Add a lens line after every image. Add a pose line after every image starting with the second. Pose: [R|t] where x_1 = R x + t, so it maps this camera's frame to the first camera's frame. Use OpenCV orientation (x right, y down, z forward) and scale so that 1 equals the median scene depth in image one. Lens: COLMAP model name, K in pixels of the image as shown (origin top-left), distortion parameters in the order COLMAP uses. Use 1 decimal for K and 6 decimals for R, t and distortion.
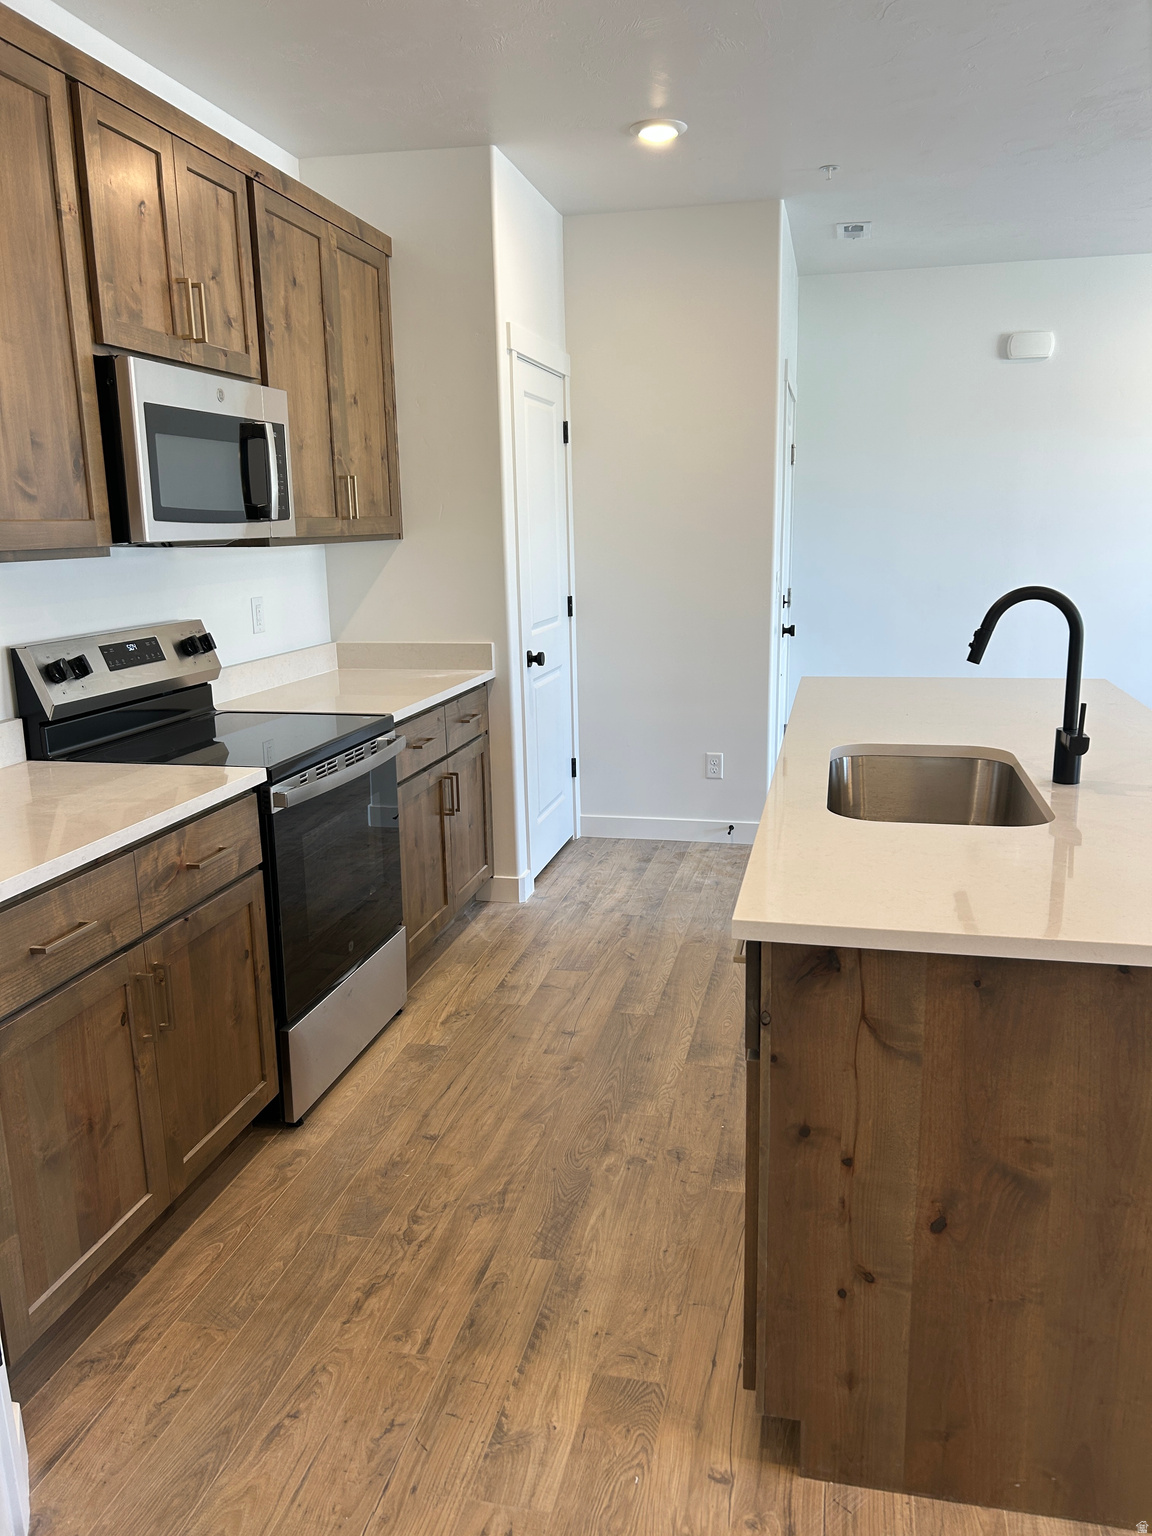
lens RADIAL K [[1163.3, 0, 577.1], [0, 1163.3, 768.4], [0, 0, 1]] dist [0.015182, -0.019704]
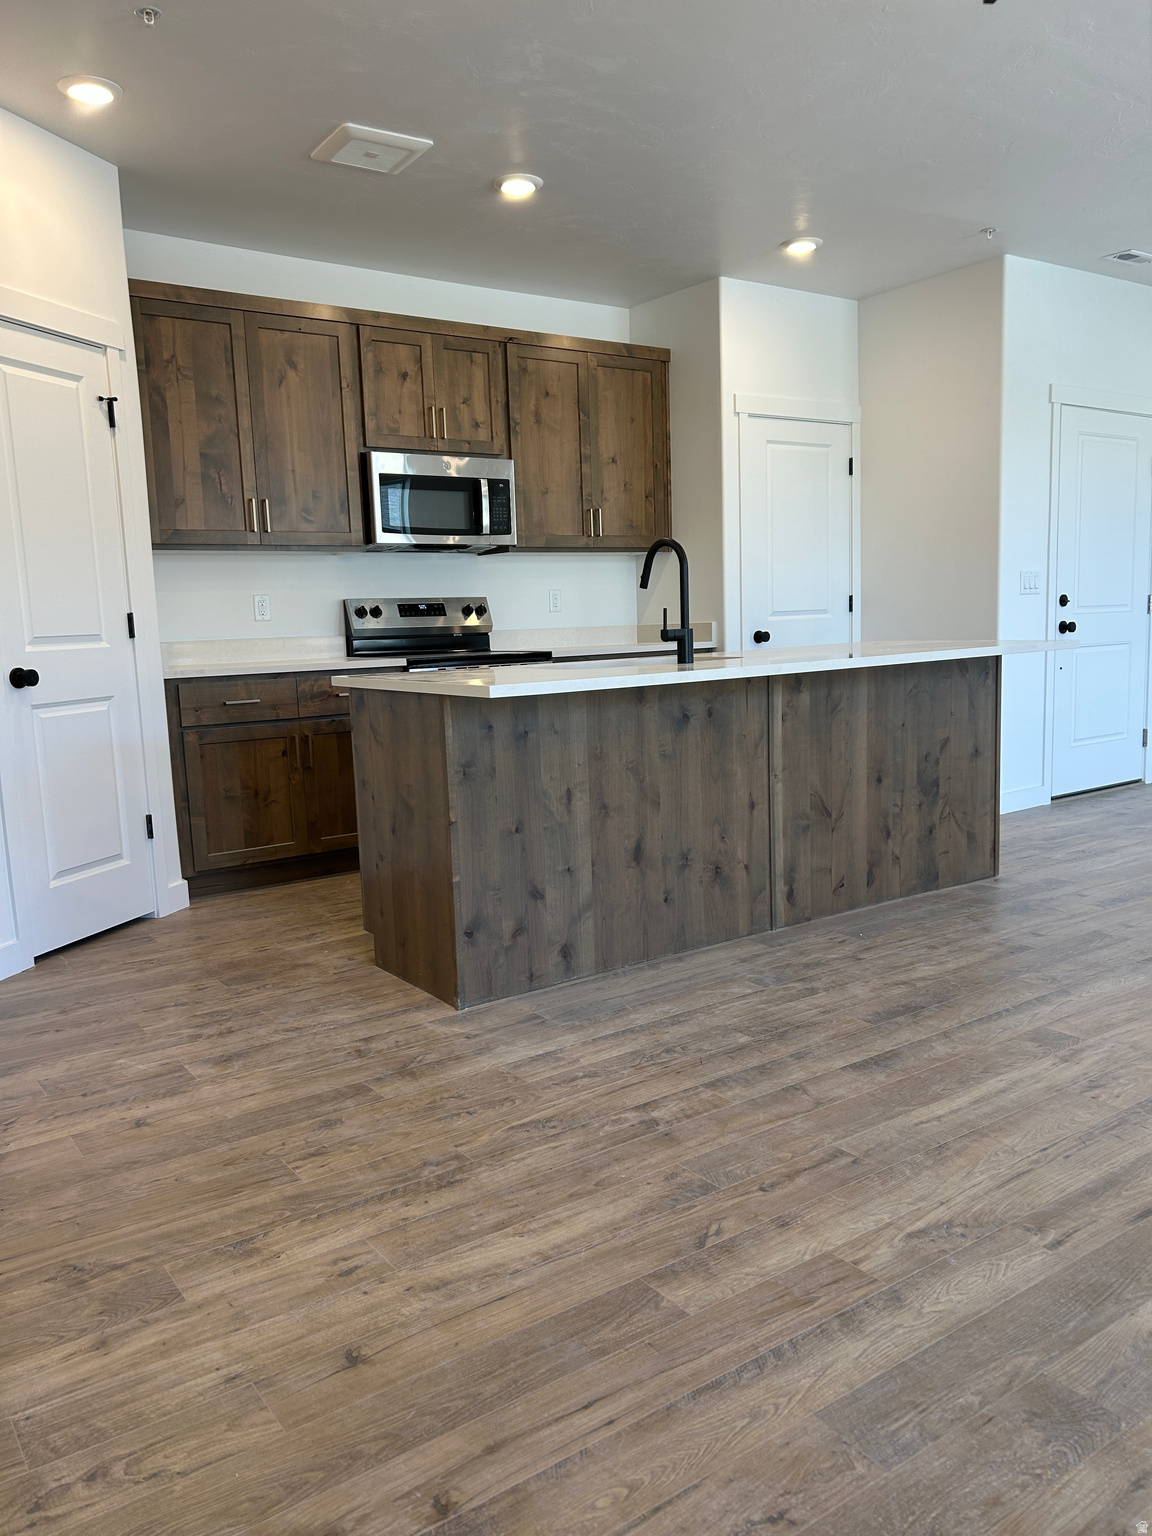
lens RADIAL K [[1163.3, 0, 578.6], [0, 1163.3, 771.6], [0, 0, 1]] dist [0.015182, -0.019704]
pose [[0.742383, 0.081075, -0.665052, 1.208657], [-0.118835, 0.992846, -0.011617, 0.170611], [0.659353, 0.087656, 0.746707, -0.214720]]
